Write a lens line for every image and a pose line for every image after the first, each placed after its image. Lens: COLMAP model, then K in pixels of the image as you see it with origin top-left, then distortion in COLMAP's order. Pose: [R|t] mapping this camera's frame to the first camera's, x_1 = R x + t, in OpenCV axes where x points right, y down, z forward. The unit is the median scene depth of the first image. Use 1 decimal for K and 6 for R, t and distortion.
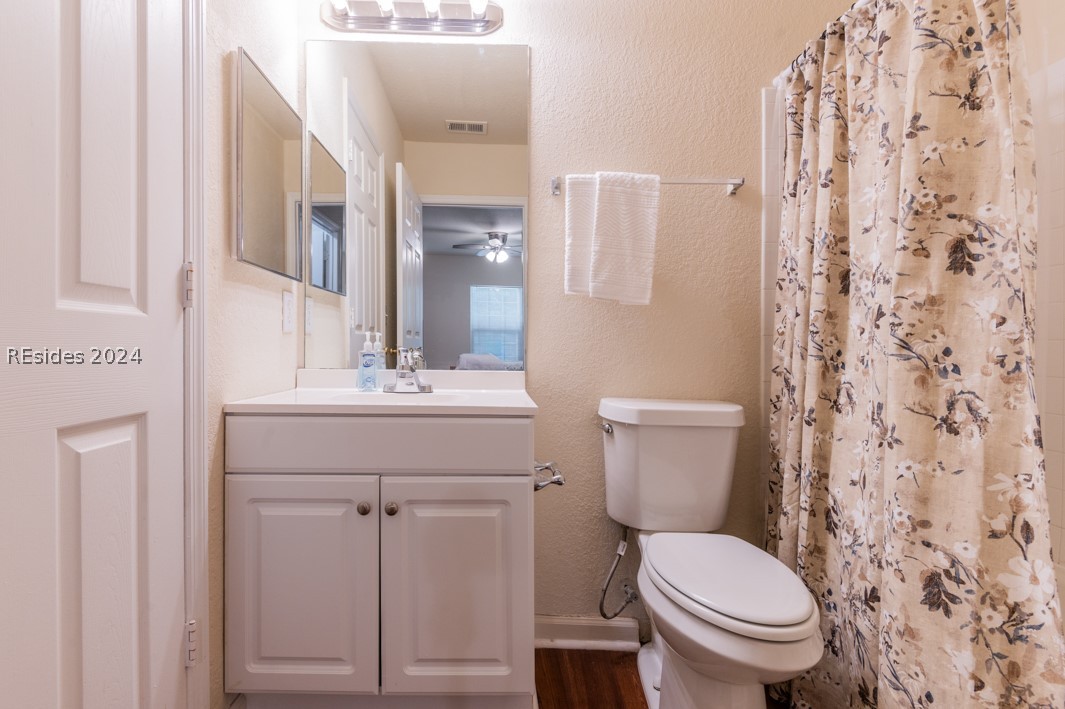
lens RADIAL K [[487.1, 0, 519.5], [0, 487.1, 337.6], [0, 0, 1]] dist [0.001624, -0.008185]
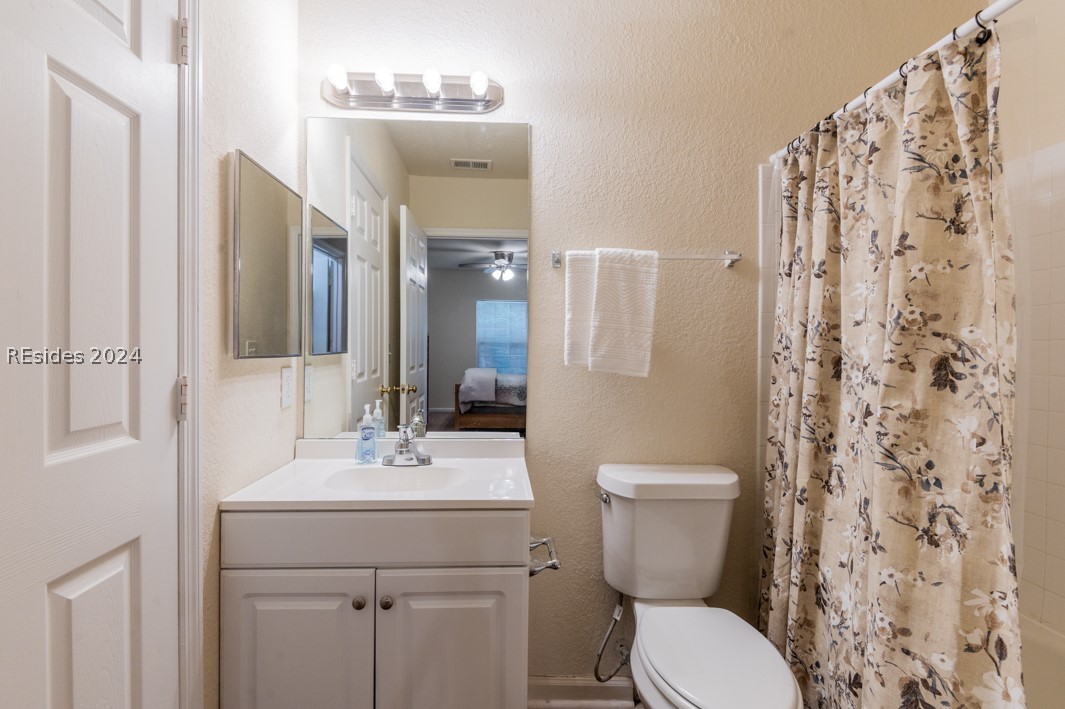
lens RADIAL K [[485.2, 0, 532.5], [0, 485.2, 354.5], [0, 0, 1]] dist [-0.022386, 0.000896]
pose [[0.999835, 0.009448, 0.015529, 0.017960], [-0.009479, 0.999953, 0.001968, -0.160815], [-0.015510, -0.002114, 0.999877, 0.002538]]
